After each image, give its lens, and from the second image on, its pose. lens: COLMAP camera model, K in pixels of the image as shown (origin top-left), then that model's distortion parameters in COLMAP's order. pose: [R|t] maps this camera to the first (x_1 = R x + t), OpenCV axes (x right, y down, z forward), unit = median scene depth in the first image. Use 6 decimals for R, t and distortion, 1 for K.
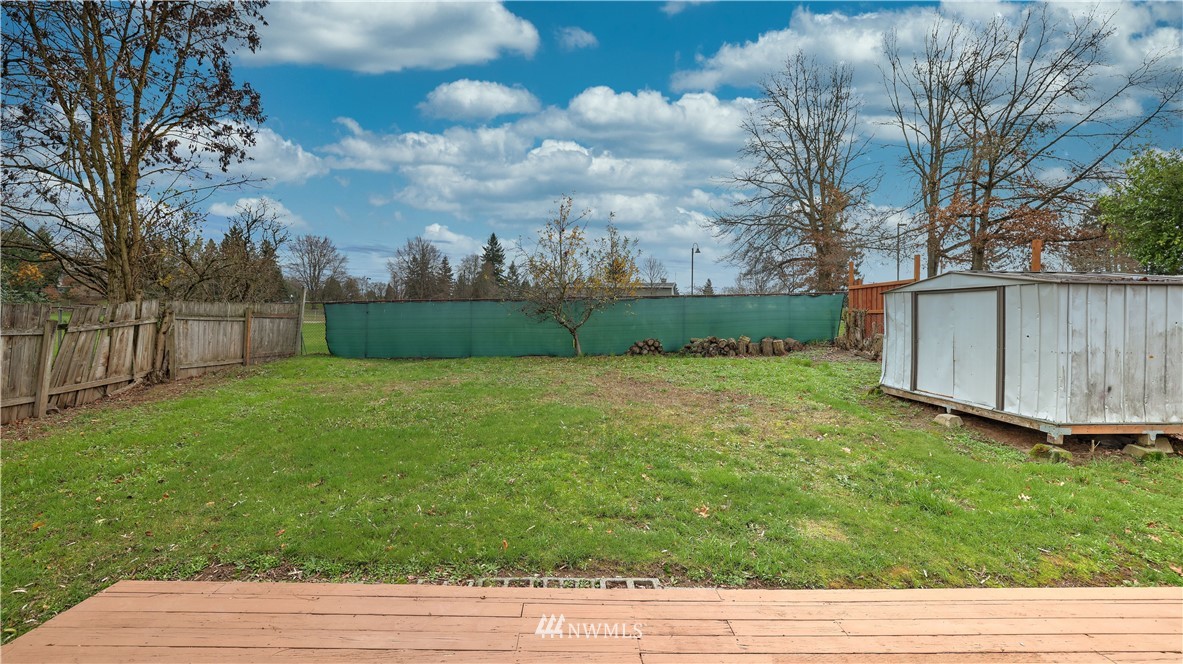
lens RADIAL K [[512.5, 0, 589.3], [0, 512.5, 326.7], [0, 0, 1]] dist [-0.038756, 0.012144]
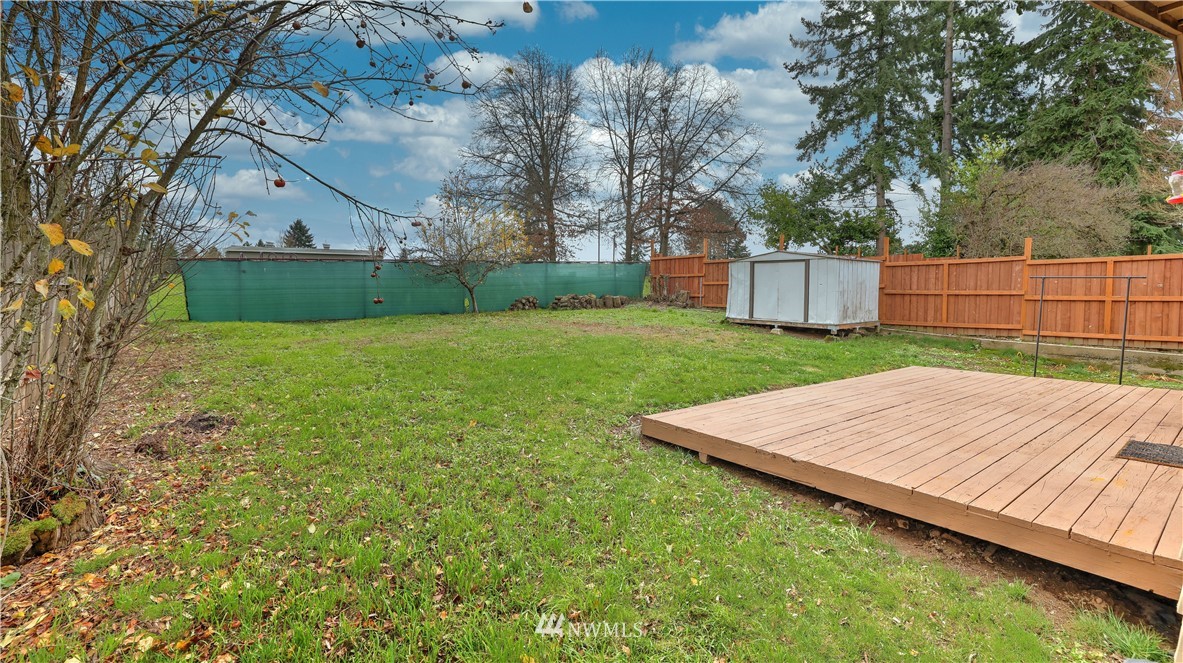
lens RADIAL K [[512.5, 0, 596.9], [0, 512.5, 330.1], [0, 0, 1]] dist [-0.038756, 0.012144]
pose [[0.806284, -0.050065, 0.589406, -0.796700], [0.012544, 0.997635, 0.067581, 0.039024], [-0.591395, -0.047096, 0.805005, -0.100658]]
